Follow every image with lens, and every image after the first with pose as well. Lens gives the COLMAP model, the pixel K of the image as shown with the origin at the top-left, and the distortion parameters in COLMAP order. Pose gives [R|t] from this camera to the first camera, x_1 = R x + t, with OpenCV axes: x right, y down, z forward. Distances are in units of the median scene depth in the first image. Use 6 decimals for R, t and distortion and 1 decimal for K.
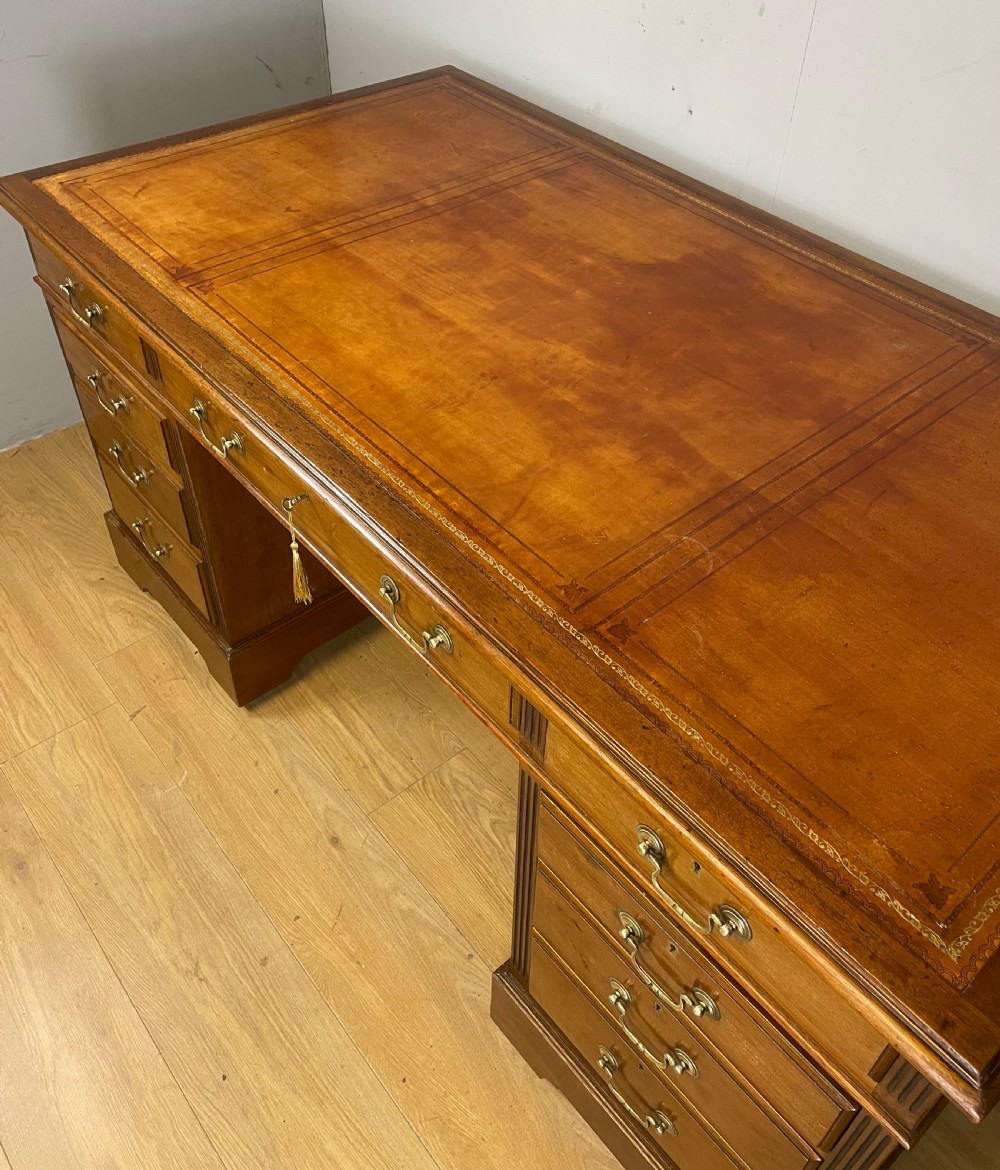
lens RADIAL K [[1020.9, 0, 518.1], [0, 1020.9, 503.6], [0, 0, 1]] dist [0.105589, -0.136604]
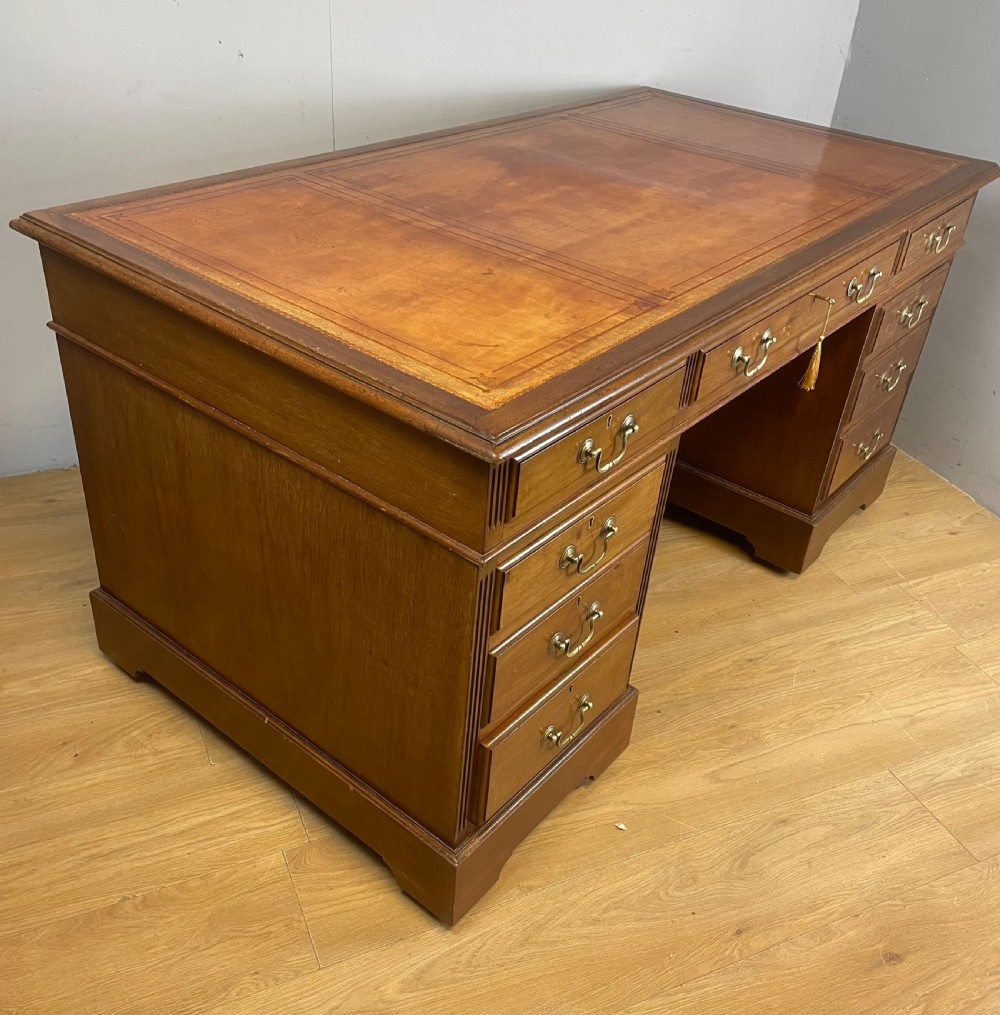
lens RADIAL K [[1002.3, 0, 500.9], [0, 1002.3, 522.9], [0, 0, 1]] dist [0.123371, -0.169996]
pose [[-0.171883, -0.588335, 0.790138, -1.025018], [0.595831, 0.576647, 0.558985, -0.626211], [-0.784501, 0.566868, 0.251432, 0.848970]]
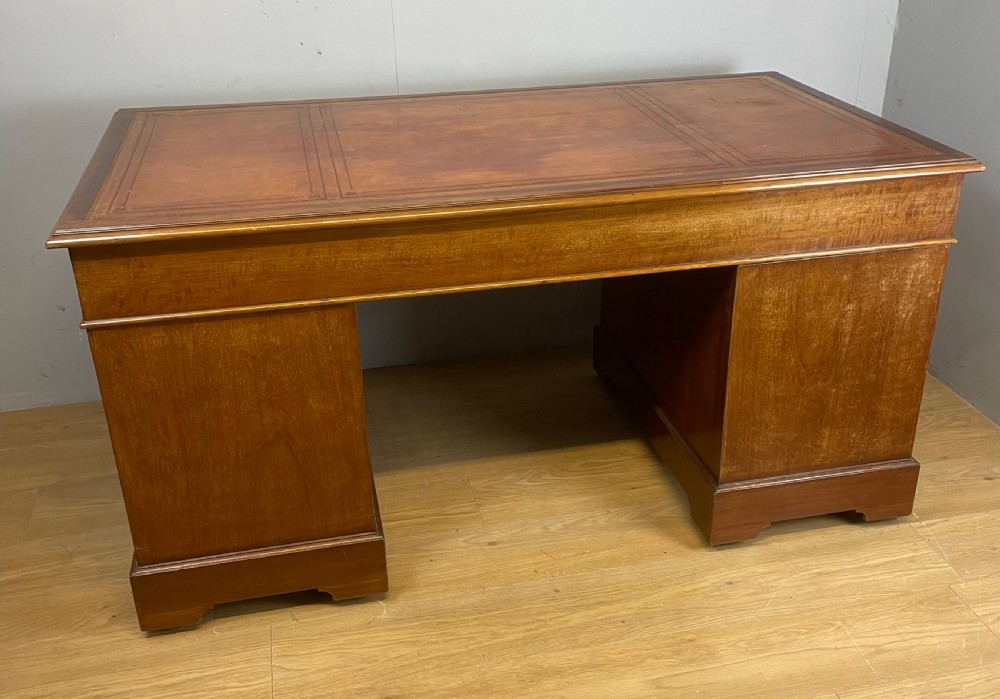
lens RADIAL K [[1013.9, 0, 500.0], [0, 1013.9, 349.5], [0, 0, 1]] dist [0.104498, 0.001321]
pose [[-0.477897, 0.368949, -0.797177, 1.240904], [-0.587818, 0.540056, 0.602337, -0.811502], [0.652751, 0.756450, -0.041216, 1.103856]]
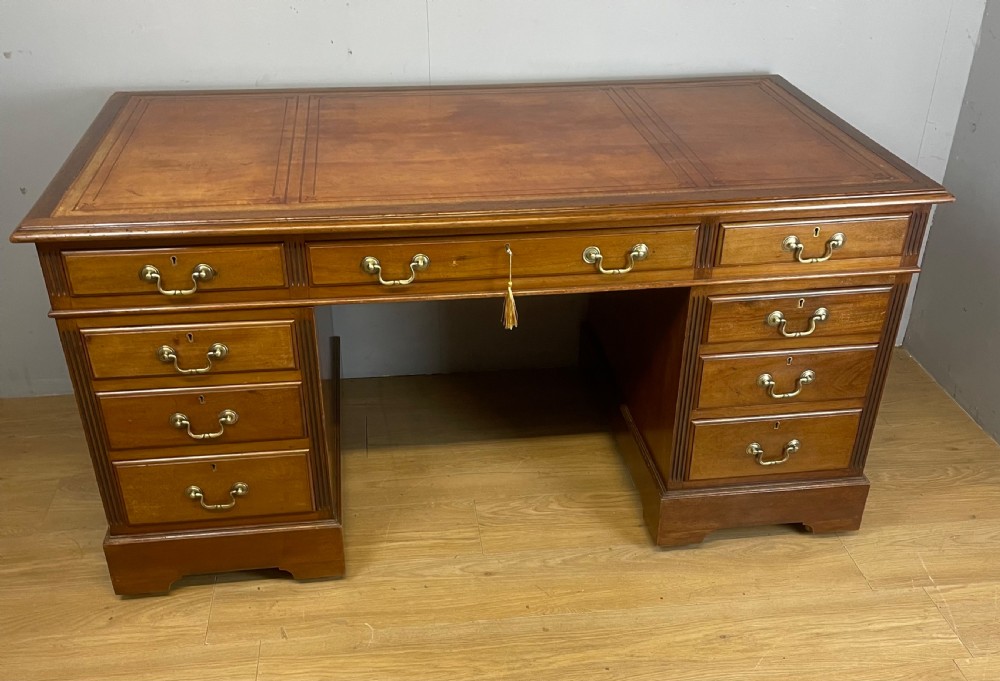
lens RADIAL K [[1003.1, 0, 497.9], [0, 1003.1, 422.3], [0, 0, 1]] dist [0.145193, -0.265640]
pose [[0.549985, -0.470359, 0.690129, -1.051084], [0.564462, 0.818373, 0.107927, 0.028124], [-0.615548, 0.330194, 0.715593, -0.025706]]
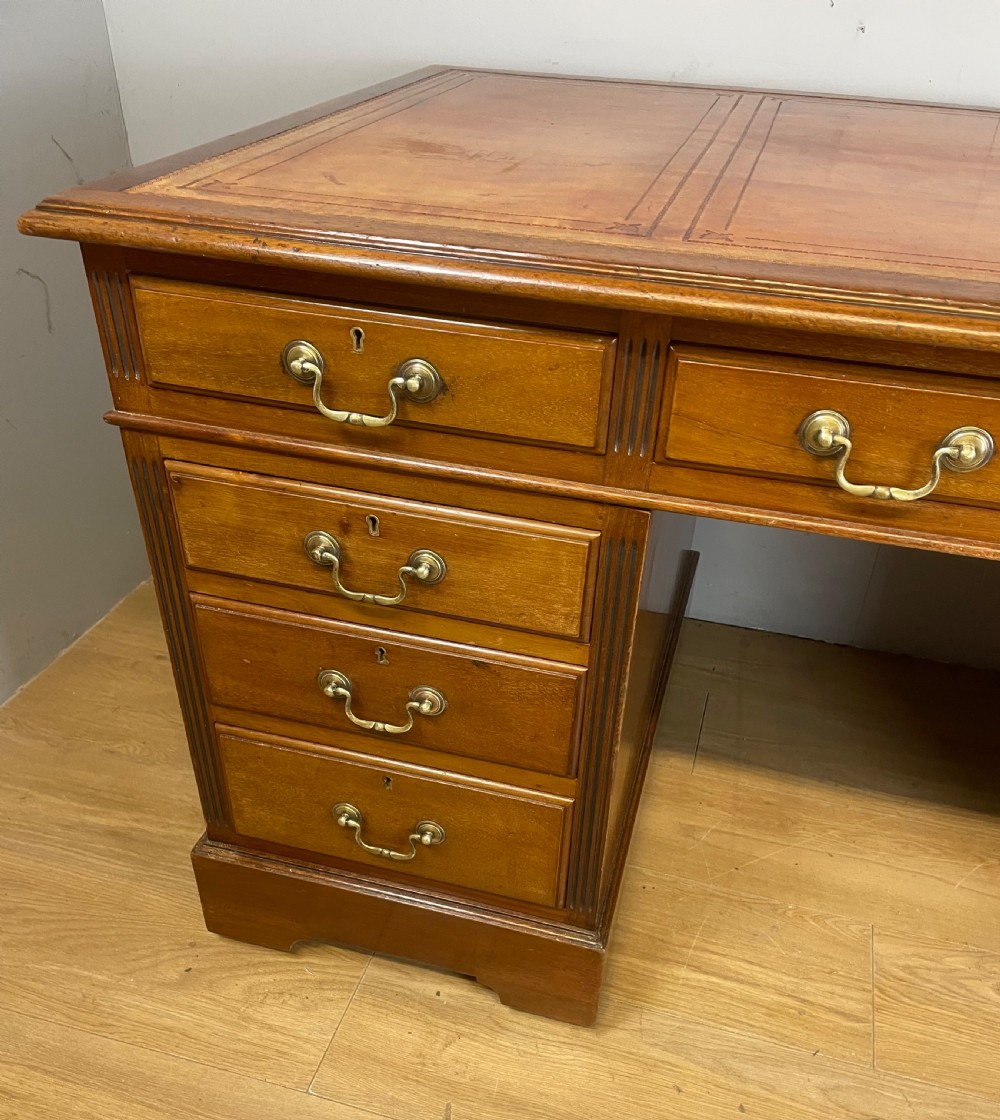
lens RADIAL K [[1005.2, 0, 510.7], [0, 1005.2, 677.5], [0, 0, 1]] dist [0.097307, -0.121724]
pose [[0.830944, -0.337823, 0.442050, -0.593384], [0.364512, 0.930831, 0.026166, -0.039361], [-0.420313, 0.139389, 0.896609, 0.506964]]
